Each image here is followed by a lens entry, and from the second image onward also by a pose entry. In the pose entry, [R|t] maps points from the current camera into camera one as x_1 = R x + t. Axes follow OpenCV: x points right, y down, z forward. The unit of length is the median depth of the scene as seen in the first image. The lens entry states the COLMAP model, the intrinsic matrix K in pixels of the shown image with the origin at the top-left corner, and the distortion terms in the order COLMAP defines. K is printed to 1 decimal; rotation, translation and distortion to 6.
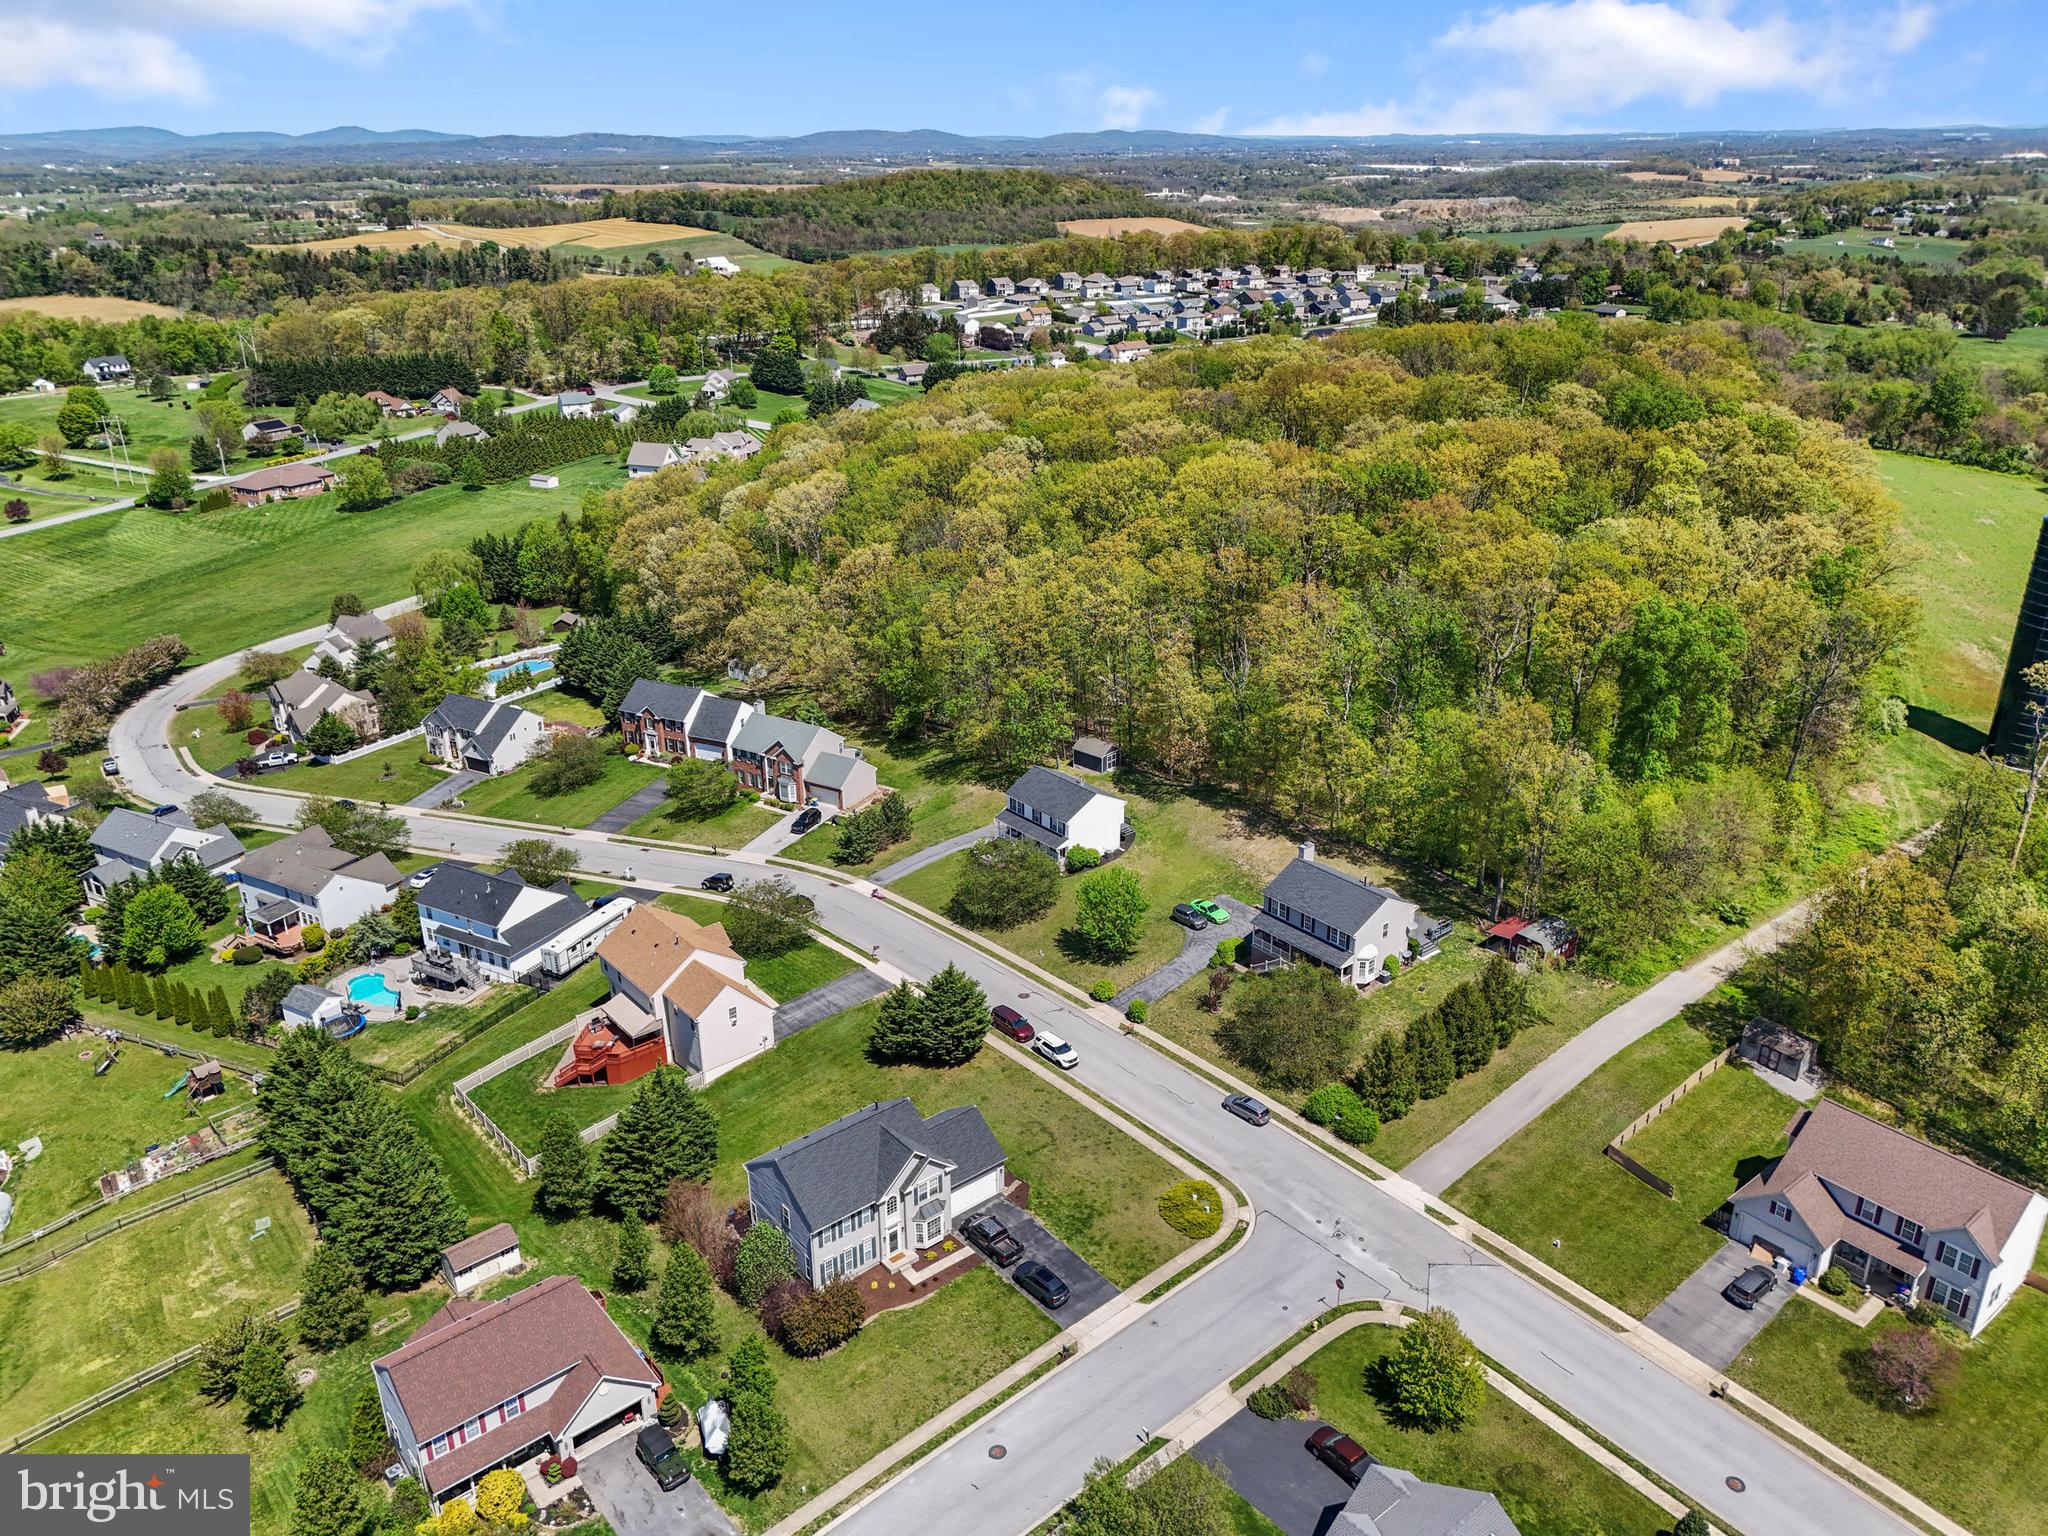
lens RADIAL K [[1508.5, 0, 1033.5], [0, 1508.5, 700.6], [0, 0, 1]] dist [0.061644, -0.055300]
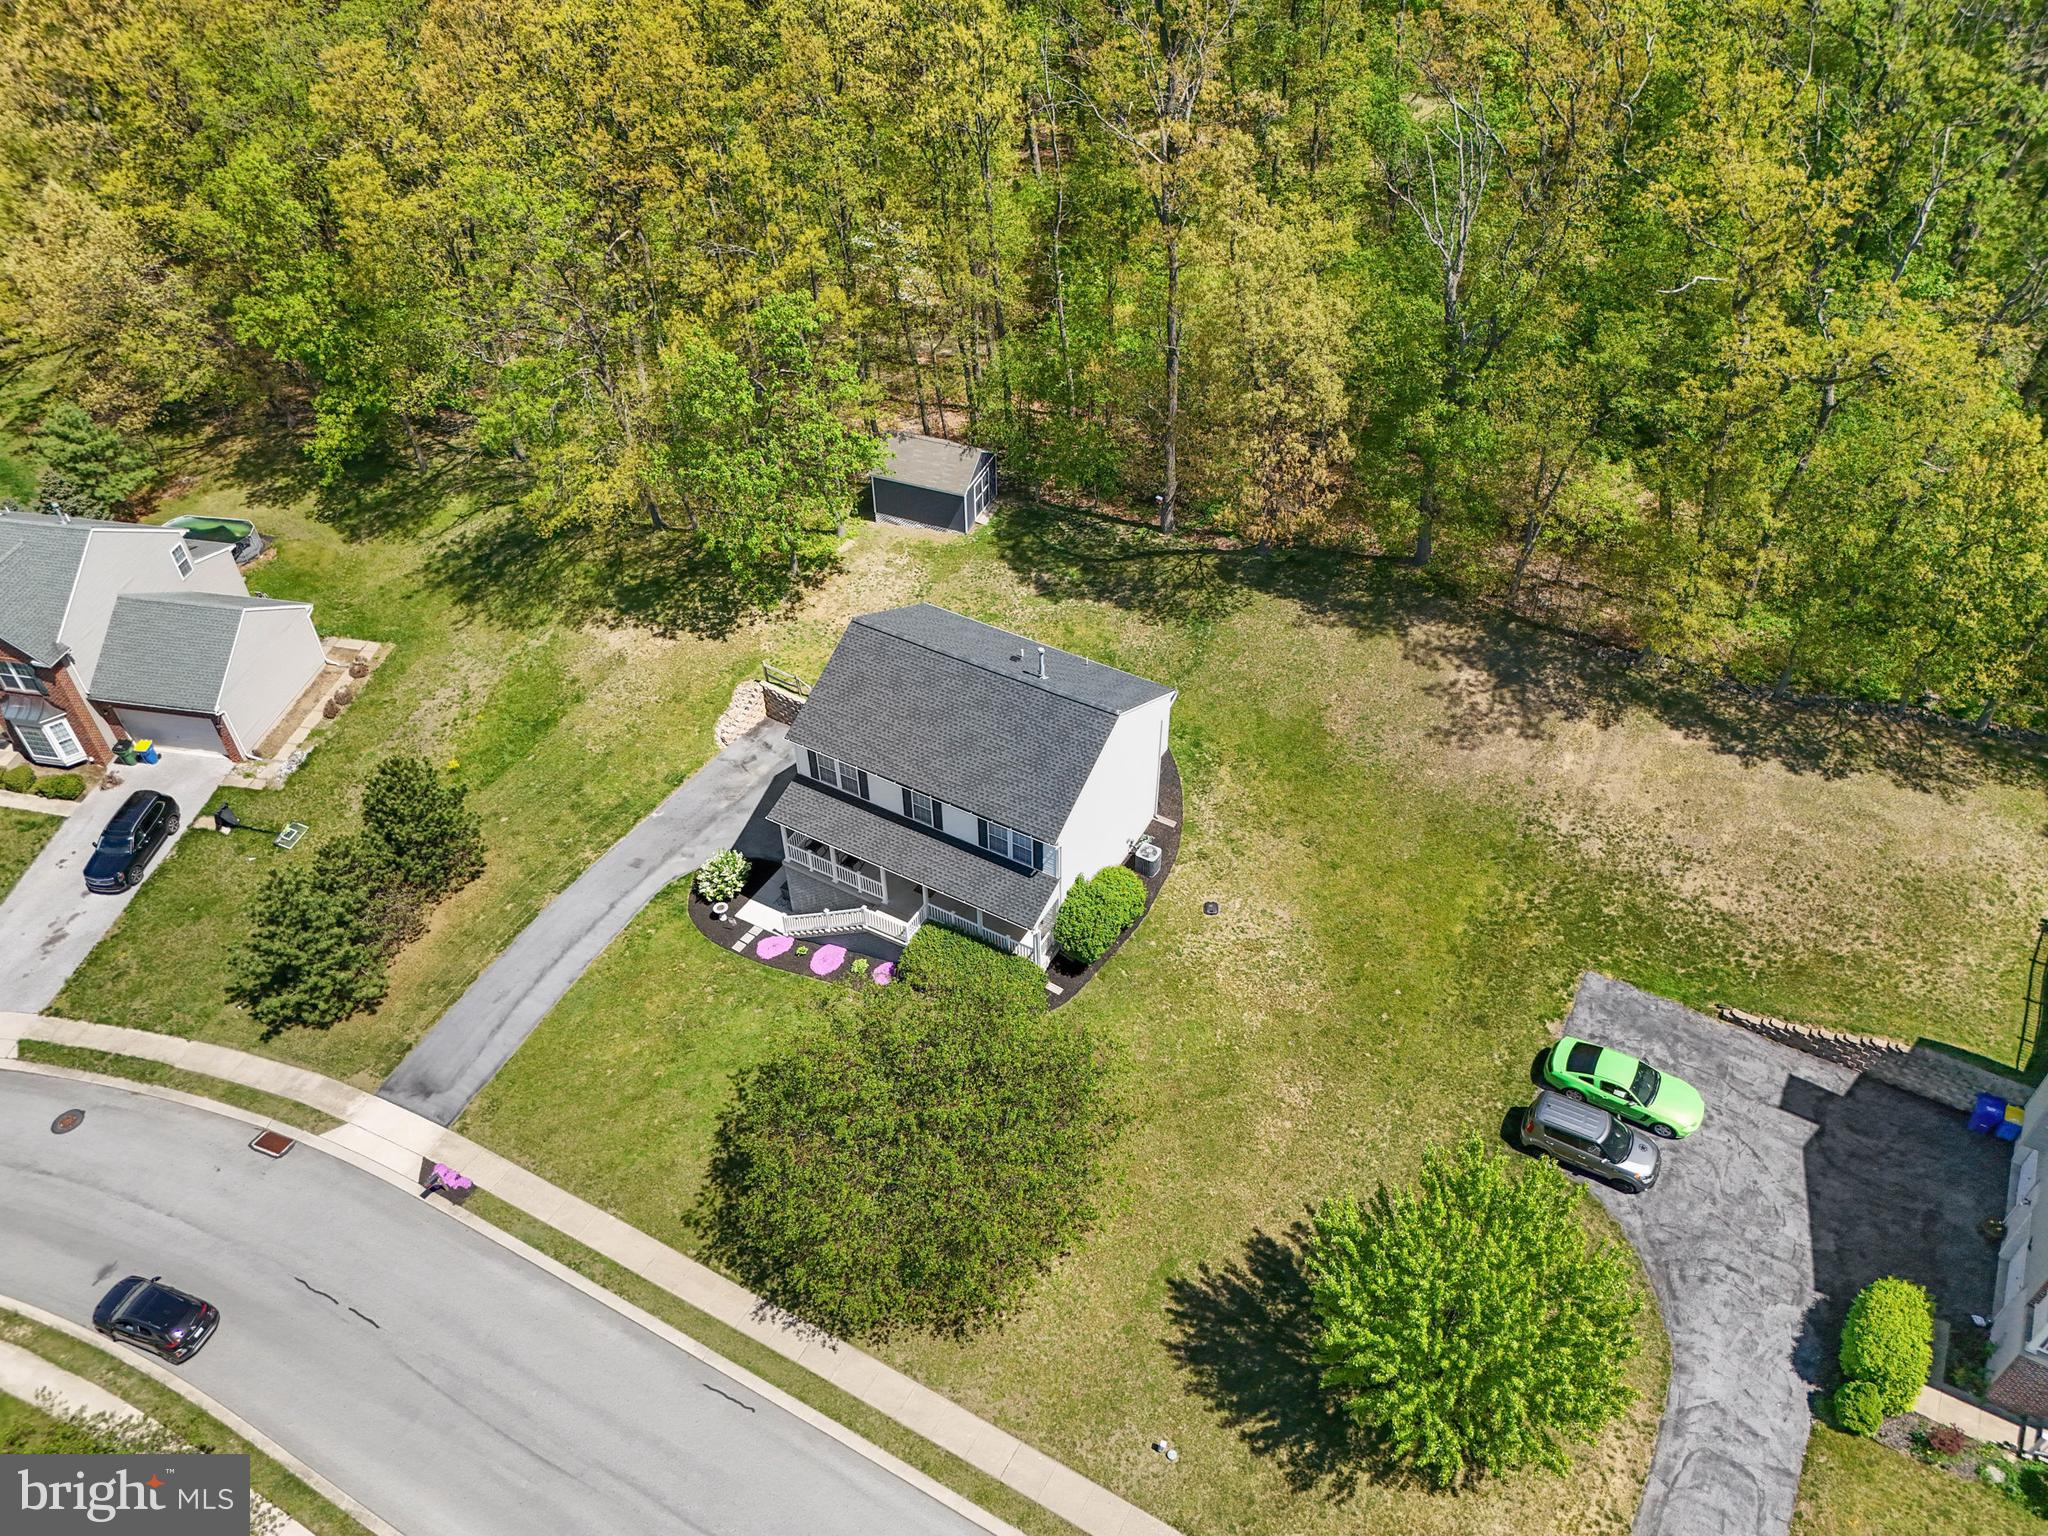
lens RADIAL K [[1535.1, 0, 1013.0], [0, 1535.1, 768.3], [0, 0, 1]] dist [0.028867, -0.009988]
pose [[0.942400, -0.225499, 0.247049, -0.045725], [0.118812, 0.916093, 0.382958, -0.038793], [-0.312676, -0.331547, 0.890118, 0.604374]]
